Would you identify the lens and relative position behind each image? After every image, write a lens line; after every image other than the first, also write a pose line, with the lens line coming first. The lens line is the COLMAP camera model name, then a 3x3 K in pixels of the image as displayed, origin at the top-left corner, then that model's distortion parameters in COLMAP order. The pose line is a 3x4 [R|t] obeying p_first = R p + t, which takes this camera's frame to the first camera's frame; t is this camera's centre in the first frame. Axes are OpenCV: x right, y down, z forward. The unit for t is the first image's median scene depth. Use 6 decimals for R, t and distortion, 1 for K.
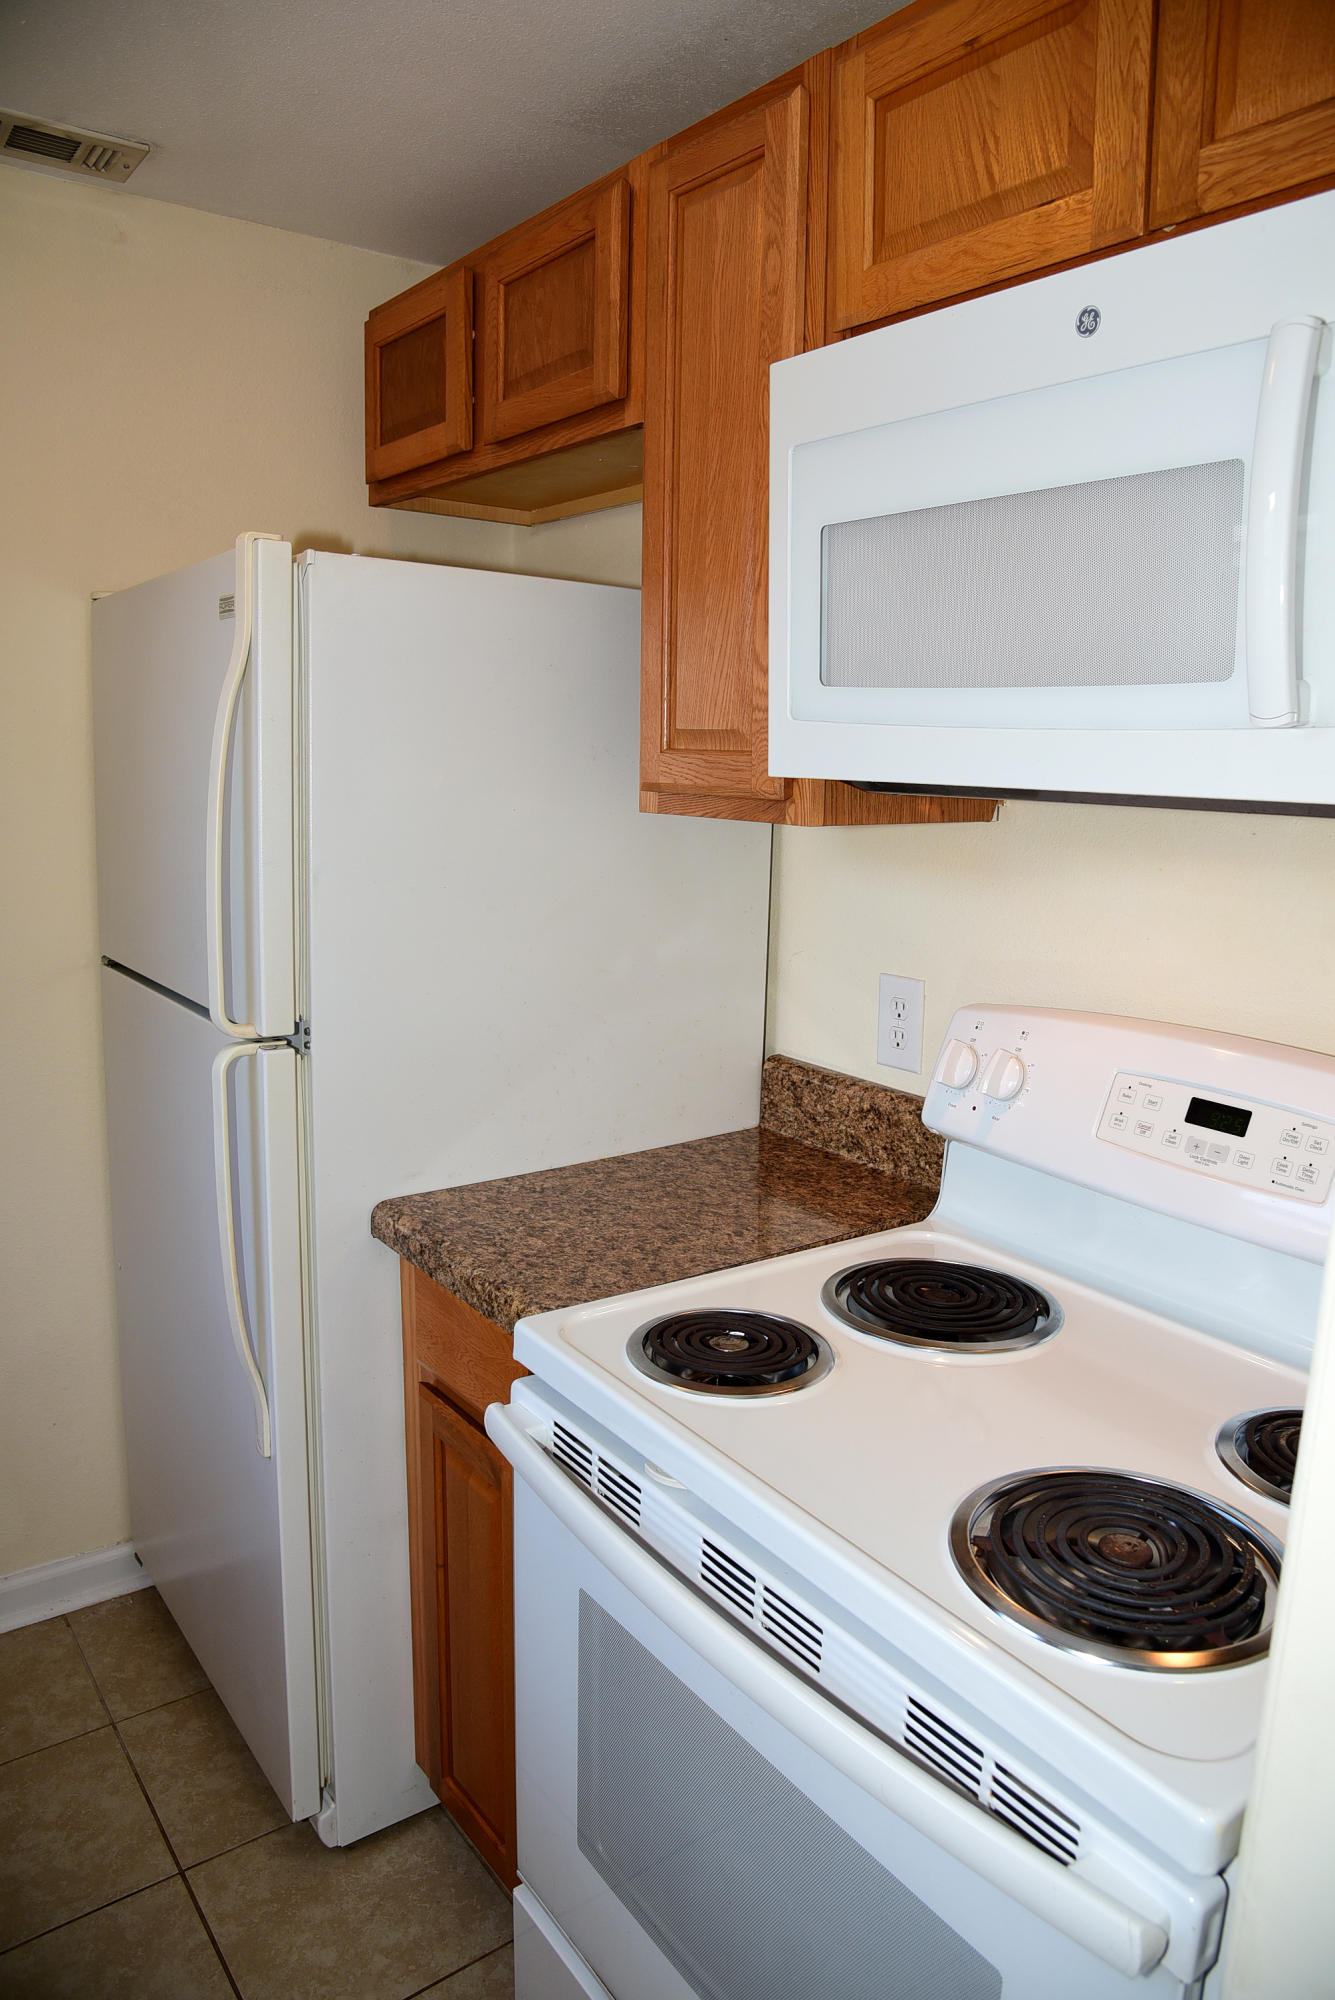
lens RADIAL K [[1326.0, 0, 674.3], [0, 1326.0, 1005.1], [0, 0, 1]] dist [-0.126540, 0.074883]
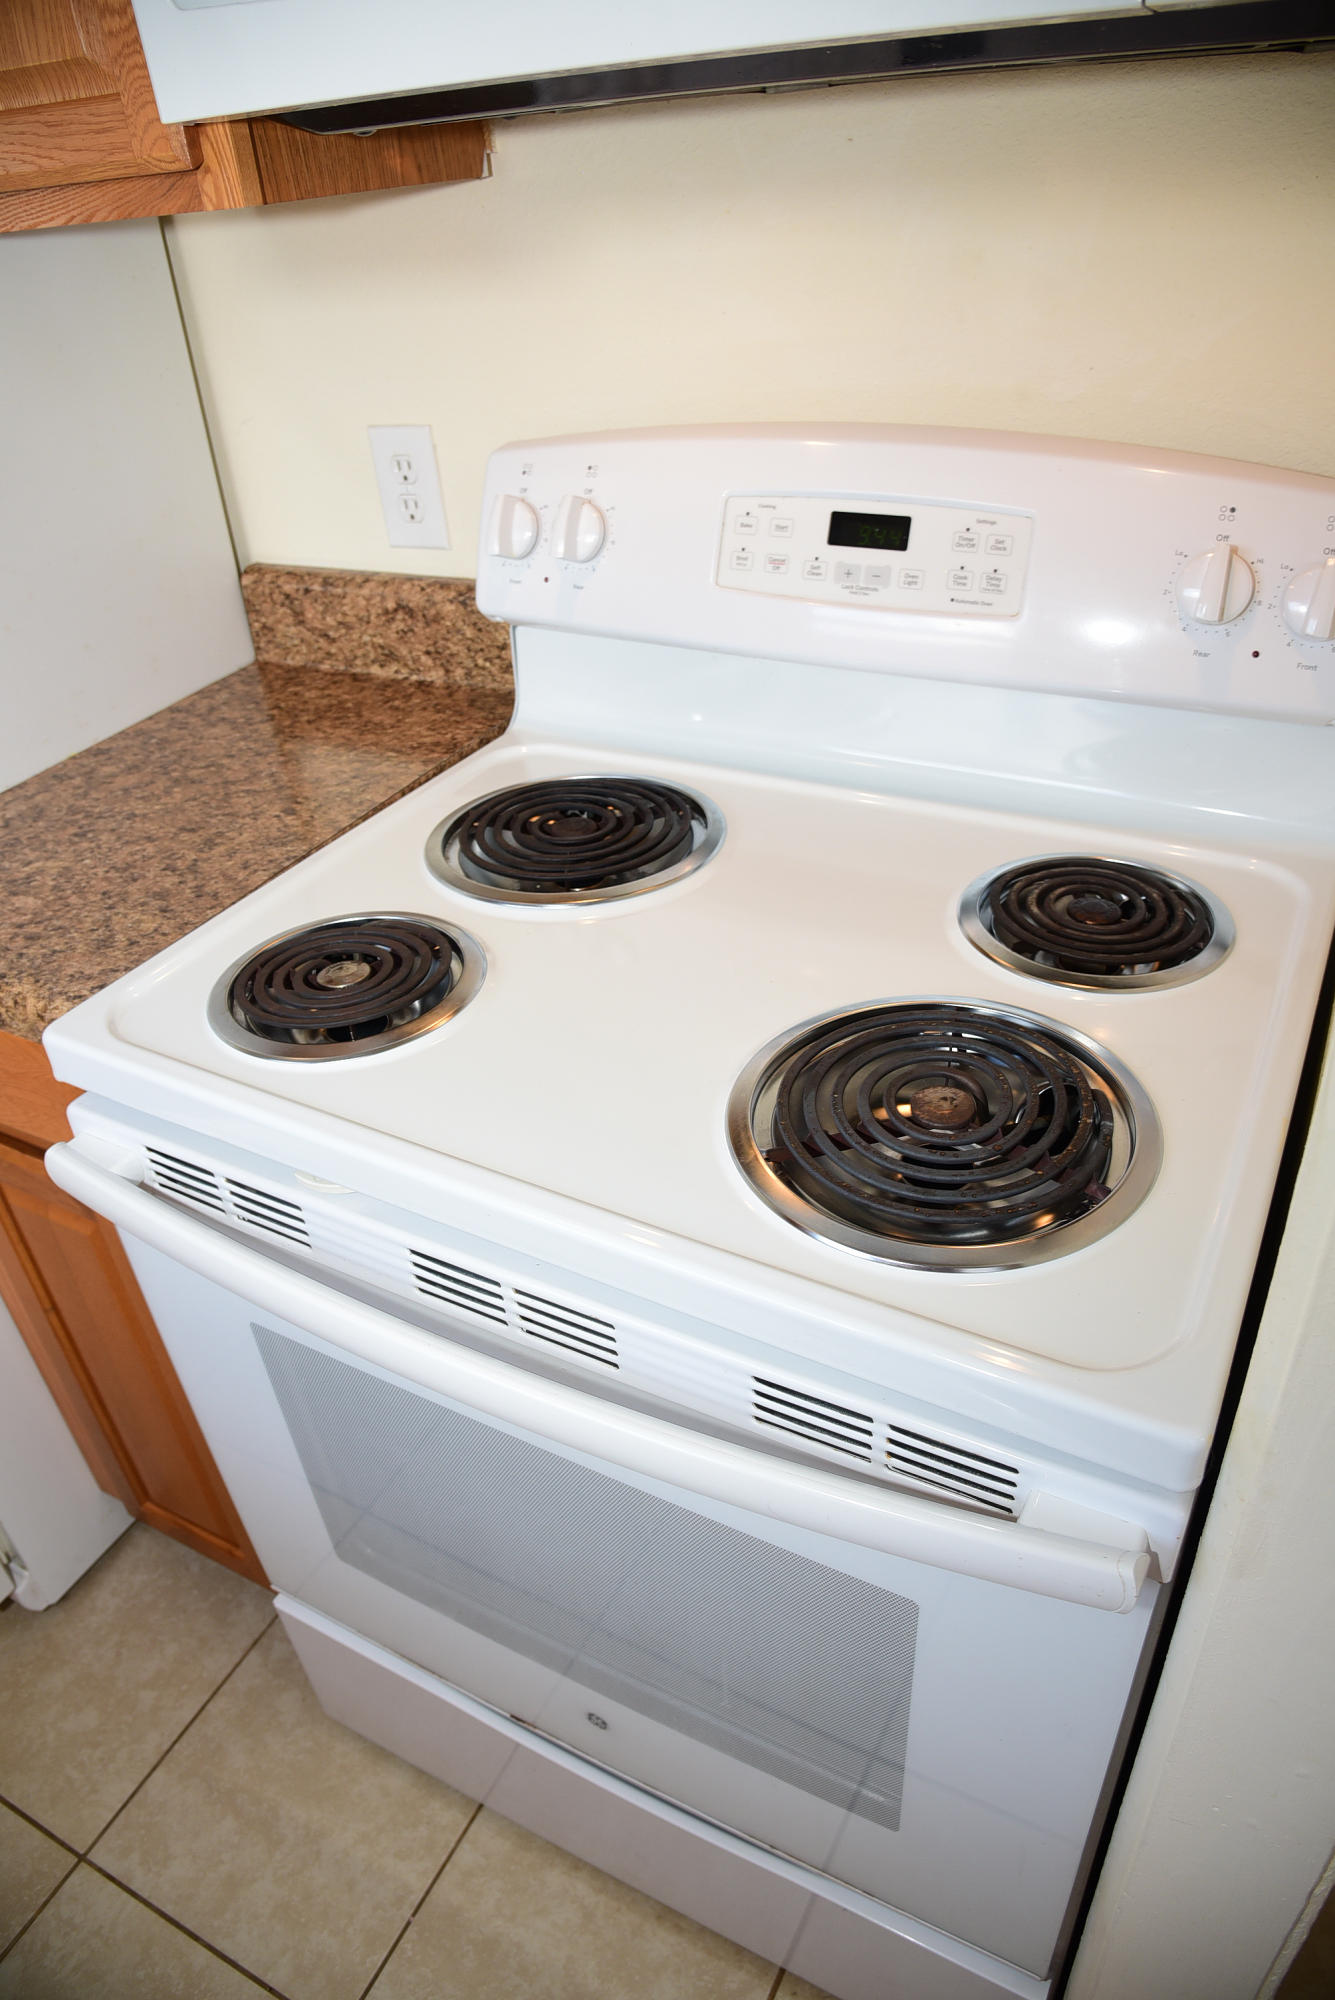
lens RADIAL K [[1326.0, 0, 674.3], [0, 1326.0, 1005.1], [0, 0, 1]] dist [-0.126540, 0.074883]
pose [[0.898469, -0.310369, 0.310524, -0.020385], [0.167513, 0.896118, 0.410989, -0.001092], [-0.405824, -0.317244, 0.857125, 0.211817]]
